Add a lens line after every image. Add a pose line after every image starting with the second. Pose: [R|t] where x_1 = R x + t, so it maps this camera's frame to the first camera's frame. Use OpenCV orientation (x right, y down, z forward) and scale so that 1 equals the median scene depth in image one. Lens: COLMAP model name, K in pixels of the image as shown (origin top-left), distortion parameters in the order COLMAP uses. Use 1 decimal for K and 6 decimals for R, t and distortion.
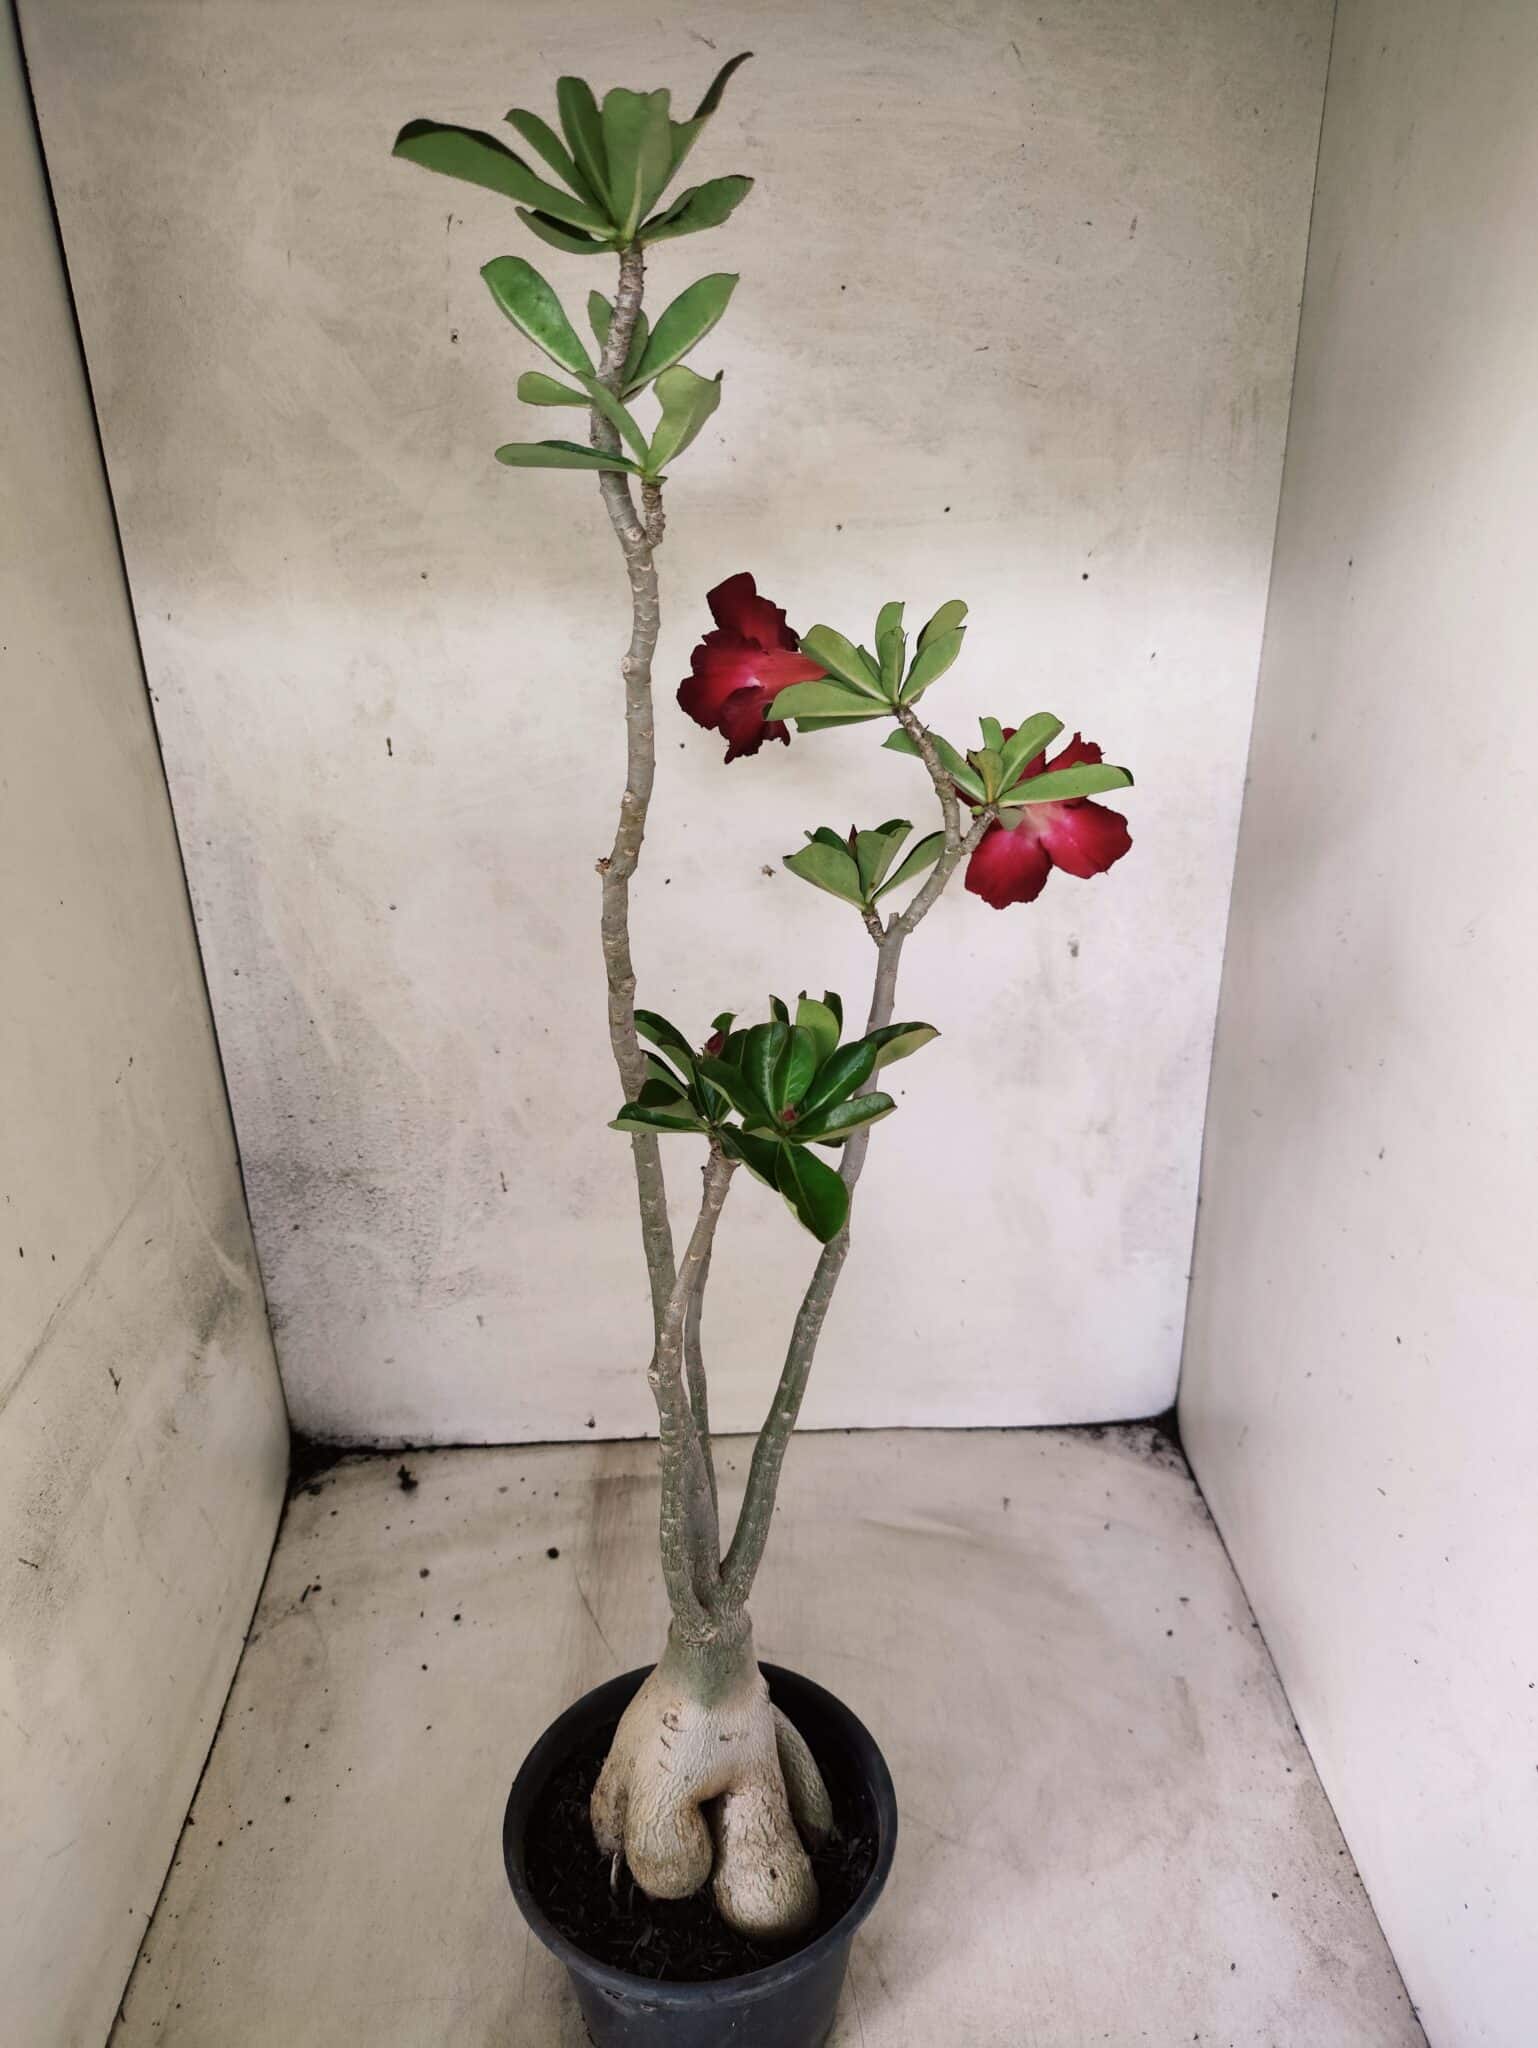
lens RADIAL K [[1565.6, 0, 785.3], [0, 1565.6, 1002.1], [0, 0, 1]] dist [0.032973, -0.075705]
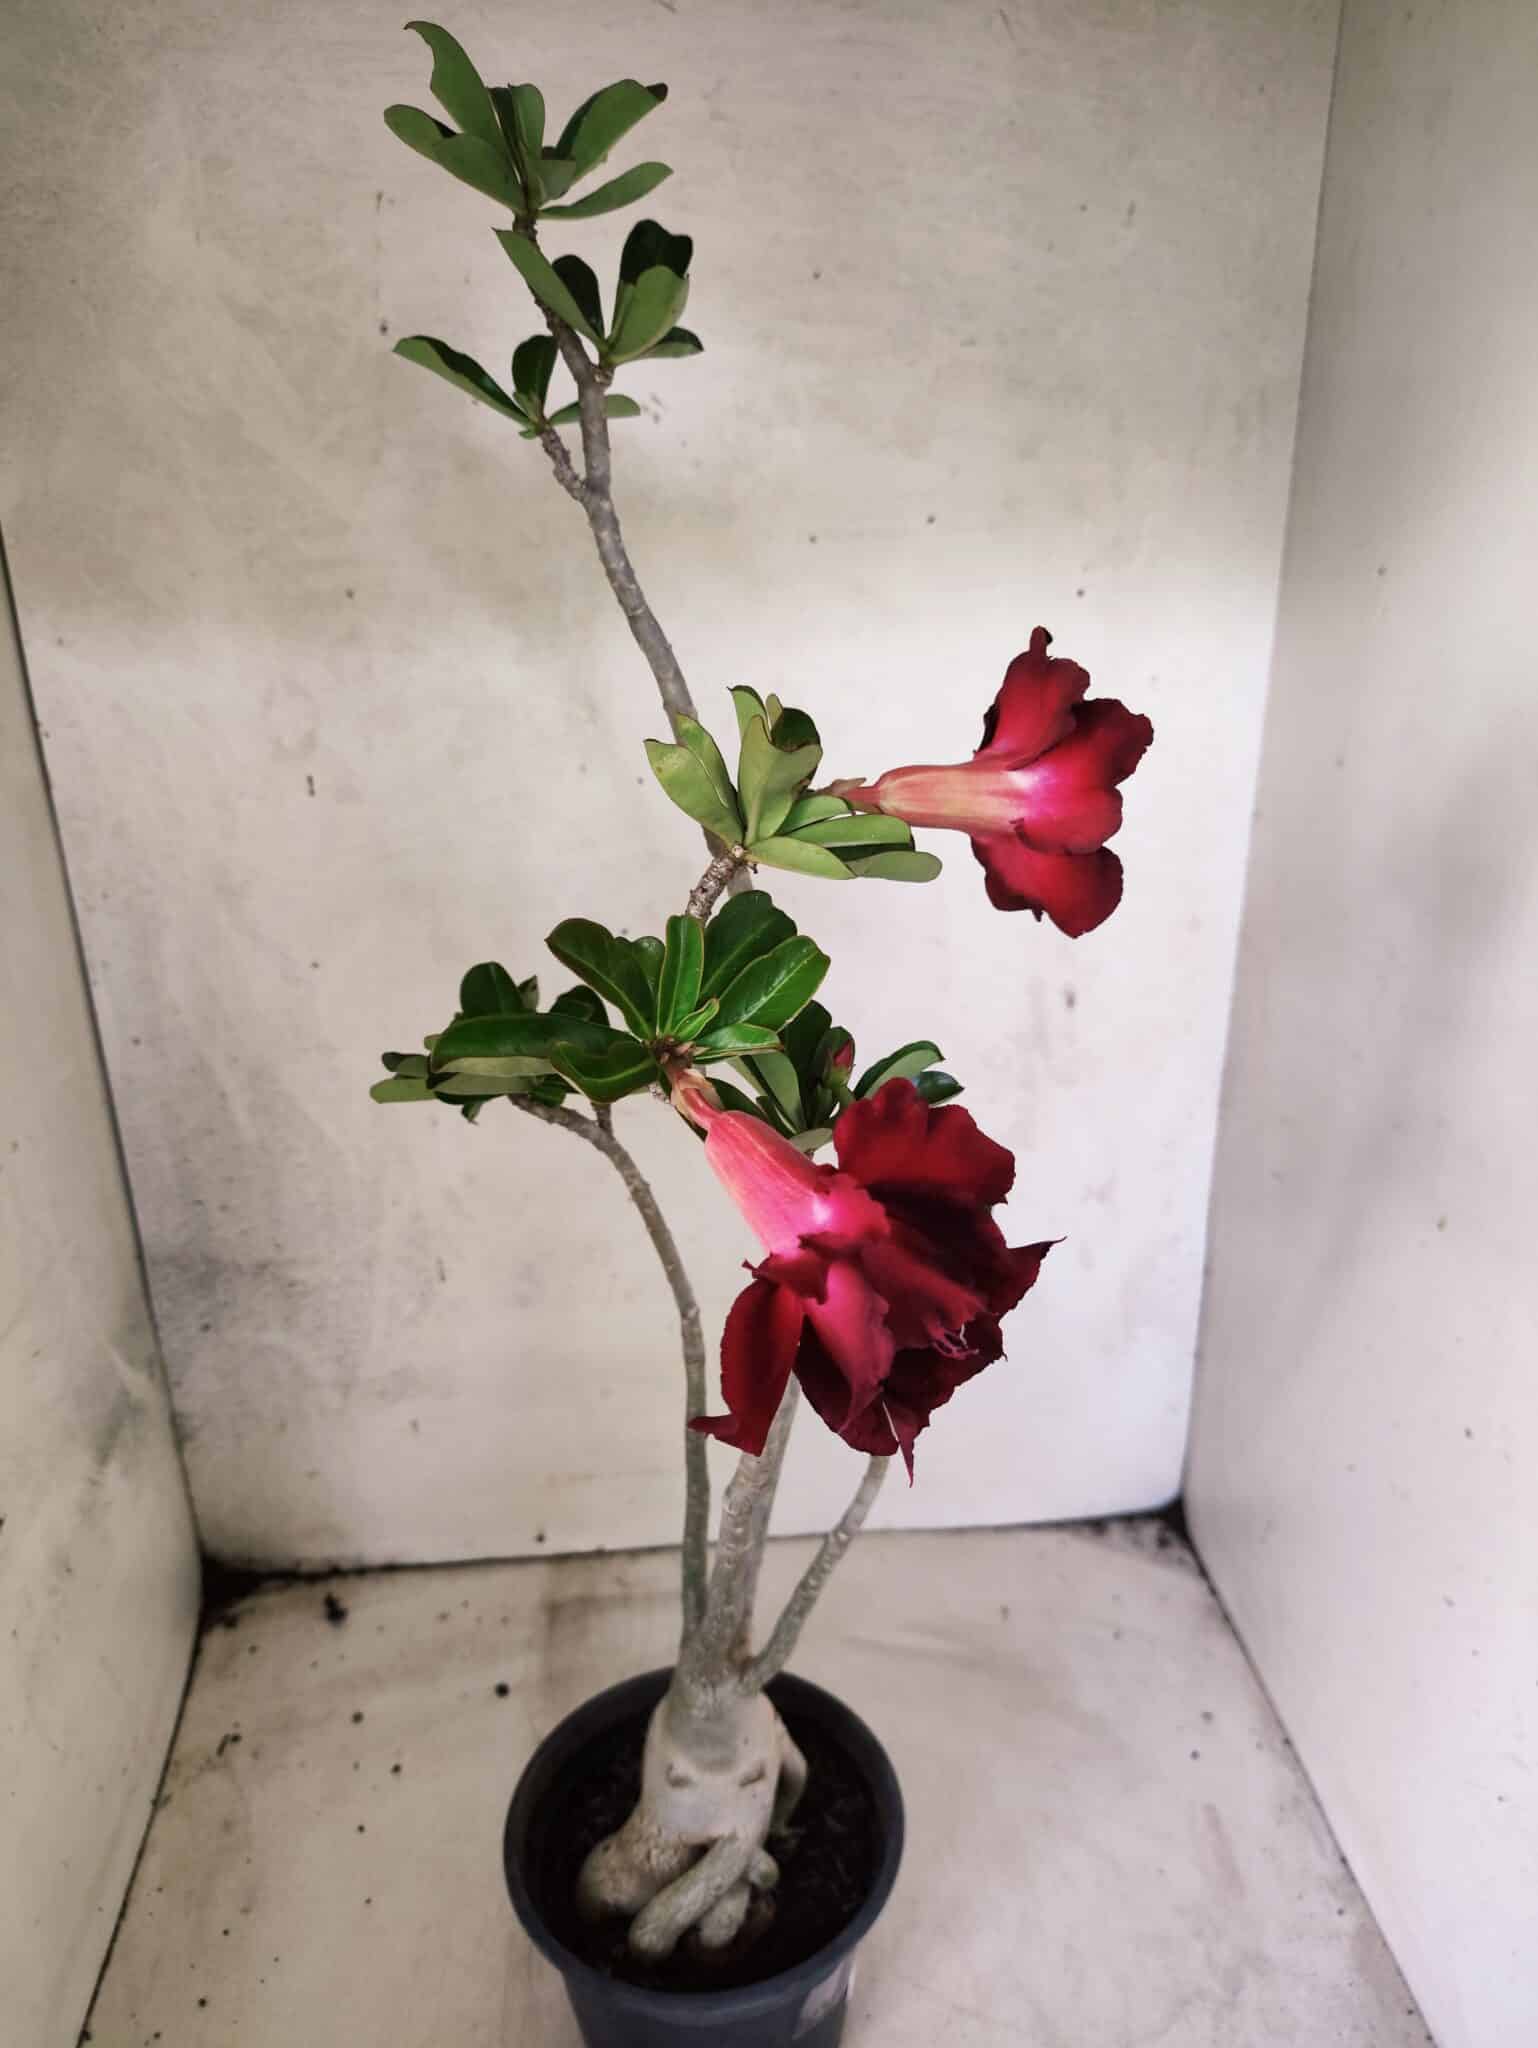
lens RADIAL K [[1565.6, 0, 771.0], [0, 1565.6, 996.4], [0, 0, 1]] dist [0.032973, -0.075705]
pose [[0.998749, -0.016471, 0.047222, -0.032404], [0.018289, 0.999098, -0.038329, -0.003763], [-0.046549, 0.039145, 0.998149, 0.092956]]
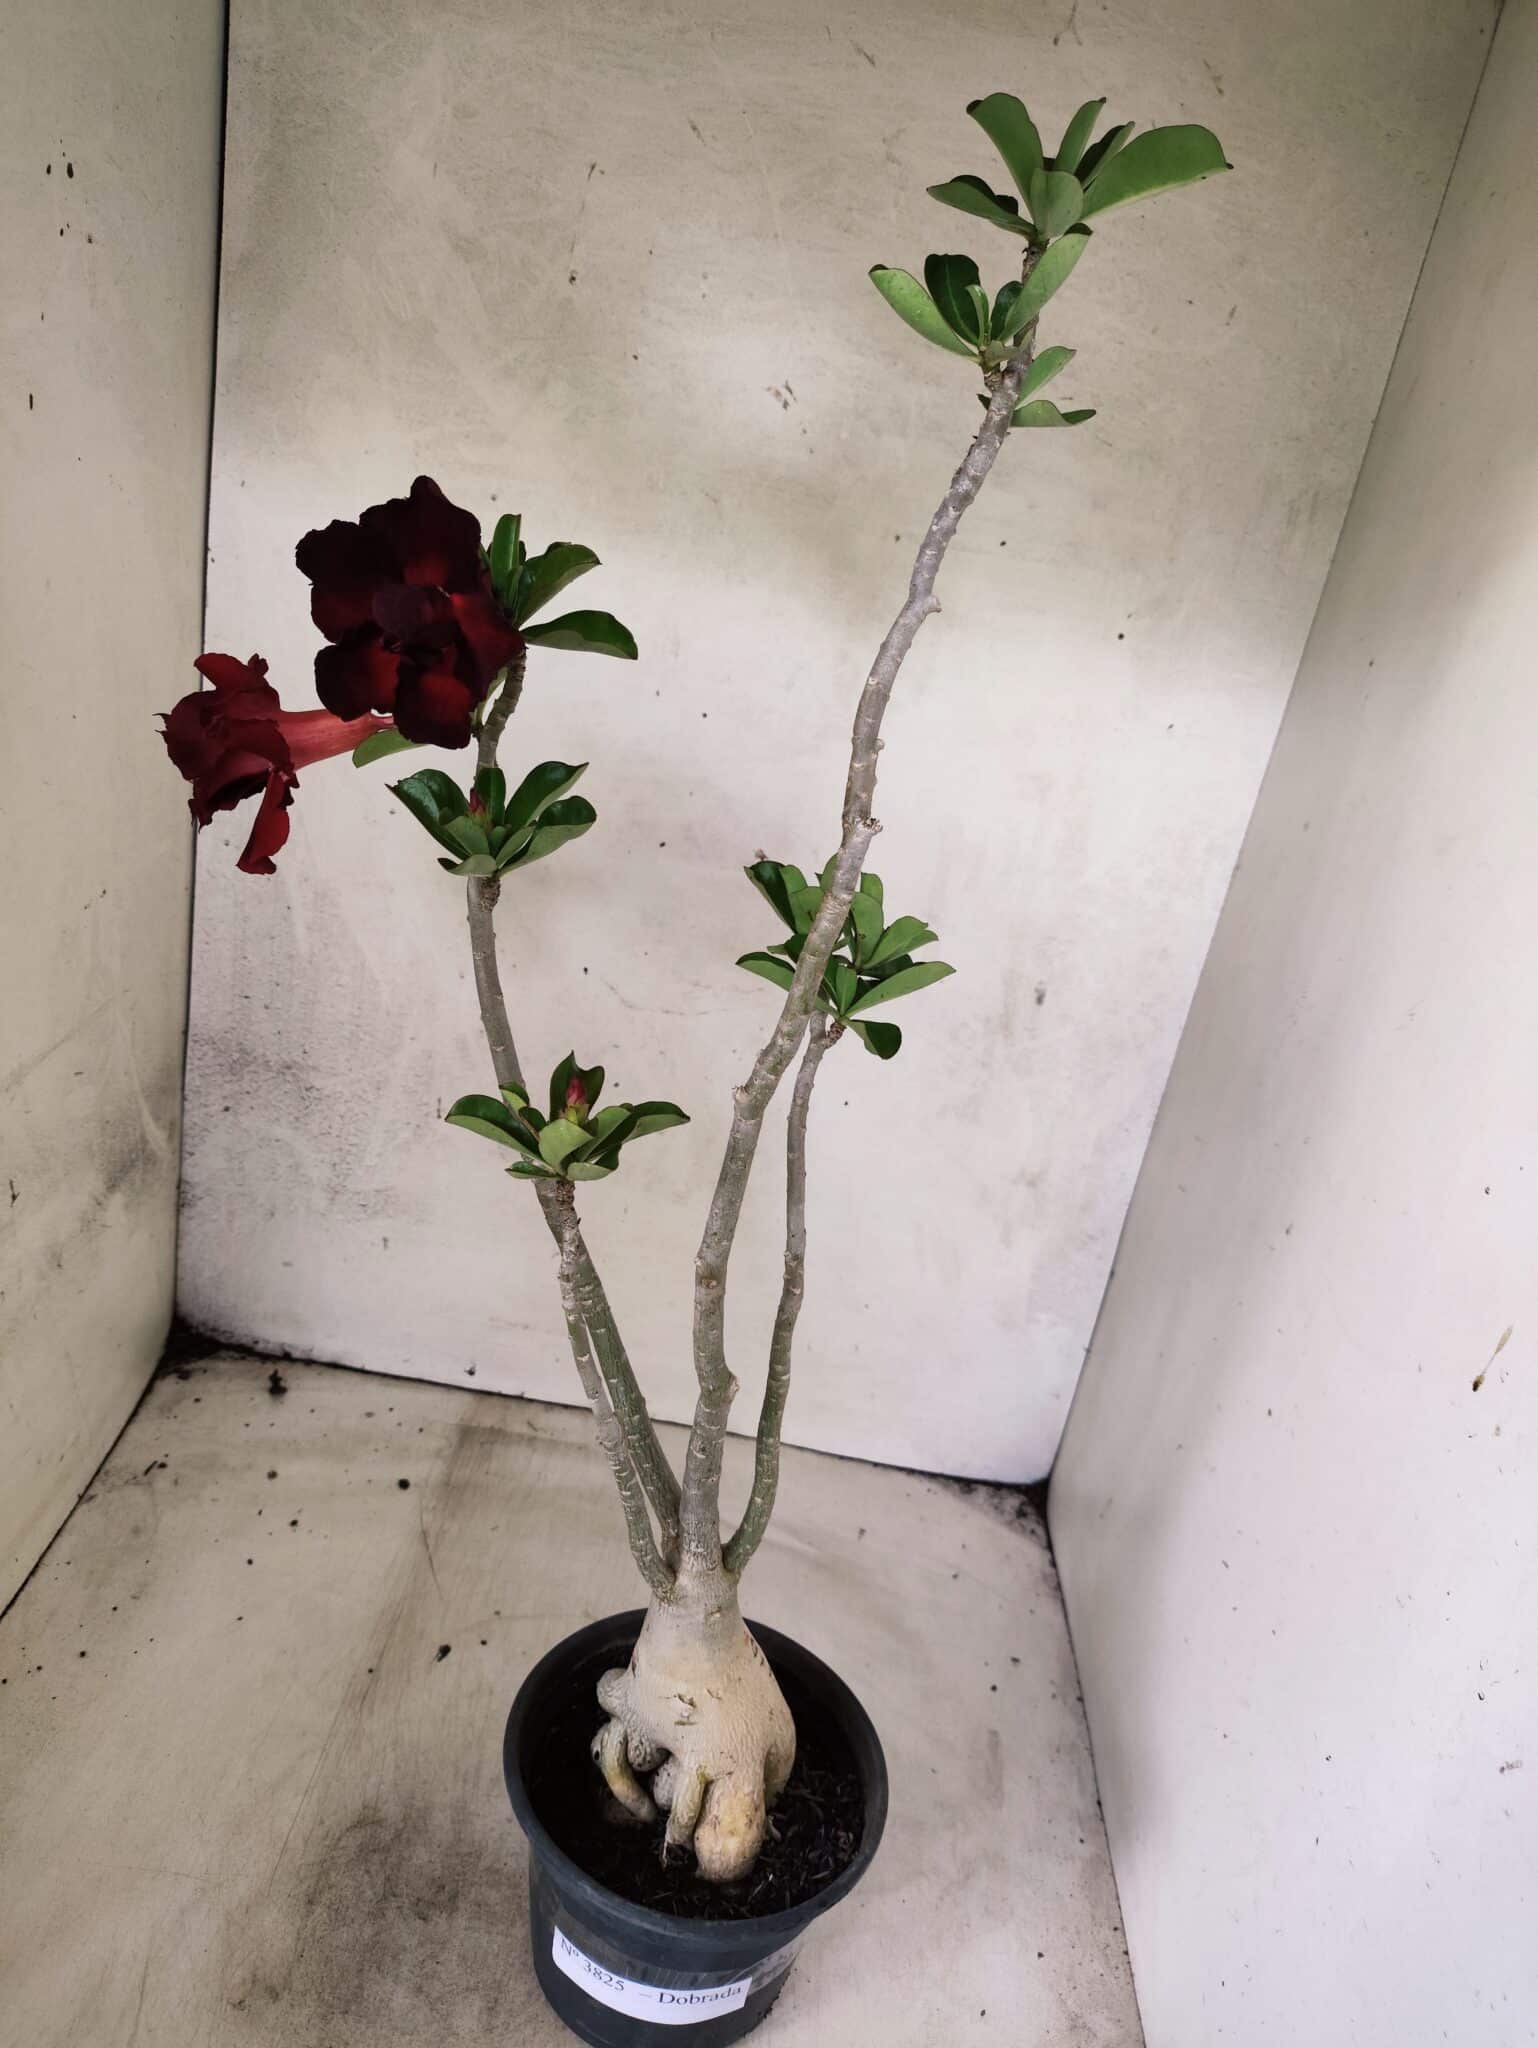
lens RADIAL K [[1565.6, 0, 789.0], [0, 1565.6, 1000.2], [0, 0, 1]] dist [0.032973, -0.075705]
pose [[0.977246, 0.212085, 0.003242, 0.022057], [-0.211542, 0.975633, -0.058231, 0.060378], [-0.015513, 0.056221, 0.998298, -0.010747]]
